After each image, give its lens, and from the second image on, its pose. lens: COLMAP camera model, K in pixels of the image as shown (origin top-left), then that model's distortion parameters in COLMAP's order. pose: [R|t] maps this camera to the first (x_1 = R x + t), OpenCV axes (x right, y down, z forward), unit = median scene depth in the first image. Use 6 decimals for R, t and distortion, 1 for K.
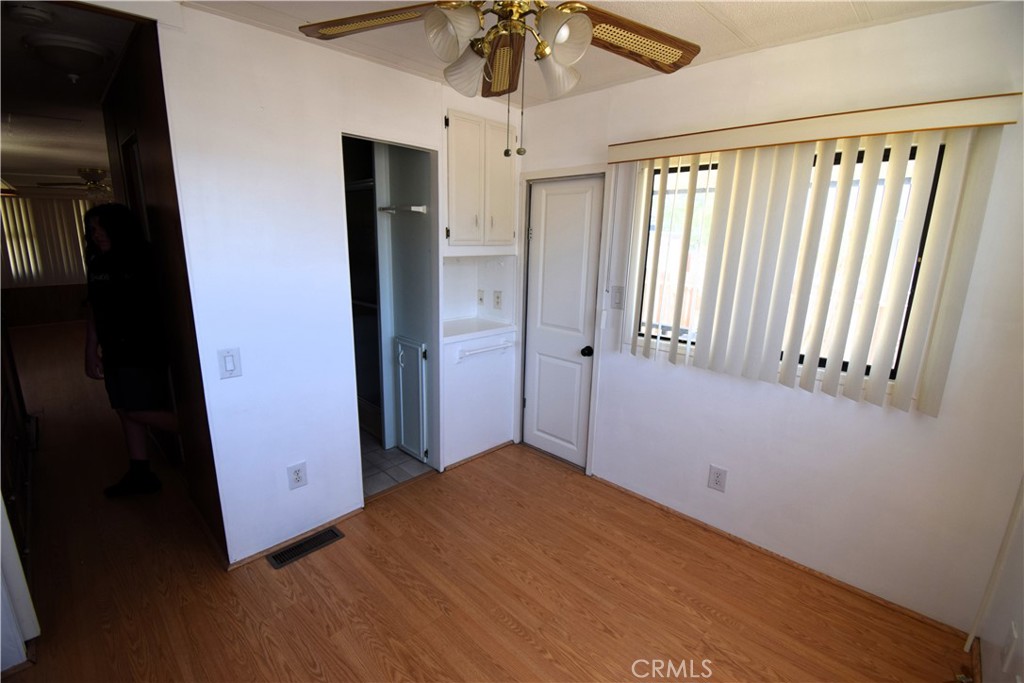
lens RADIAL K [[455.5, 0, 503.4], [0, 455.5, 343.9], [0, 0, 1]] dist [-0.004098, -0.006443]
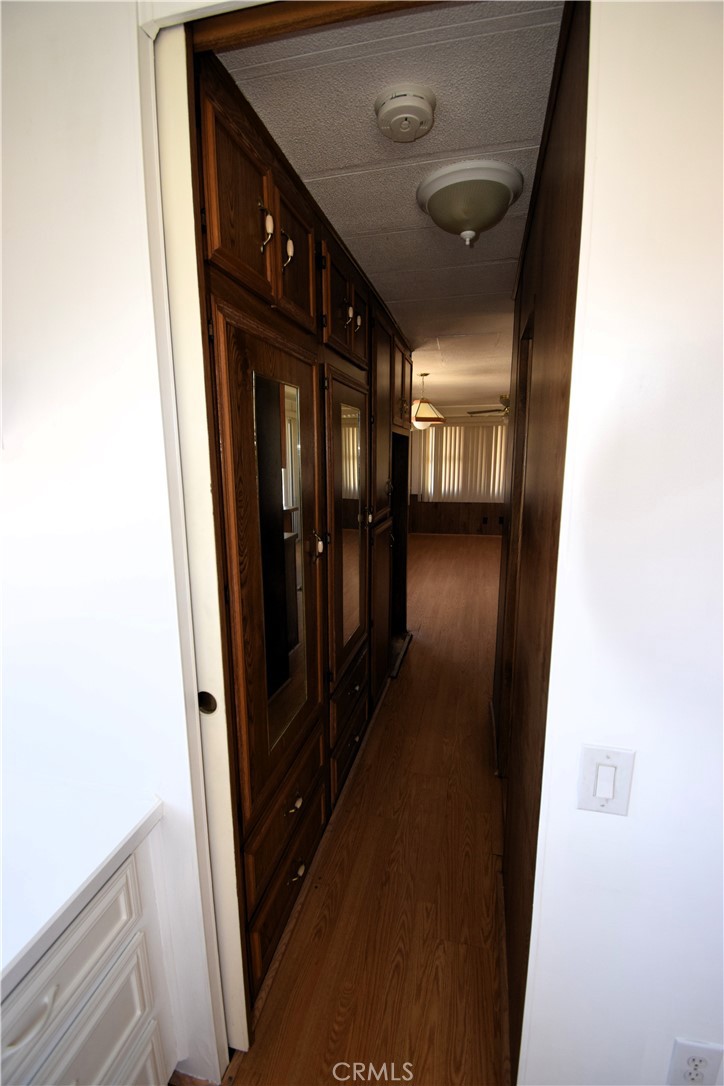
lens RADIAL K [[483.1, 0, 361.0], [0, 483.1, 540.5], [0, 0, 1]] dist [-0.004098, -0.006443]
pose [[0.519065, 0.136013, -0.843844, -0.375182], [-0.185247, 0.981694, 0.044282, -0.152004], [0.834419, 0.133334, 0.534759, 0.545475]]
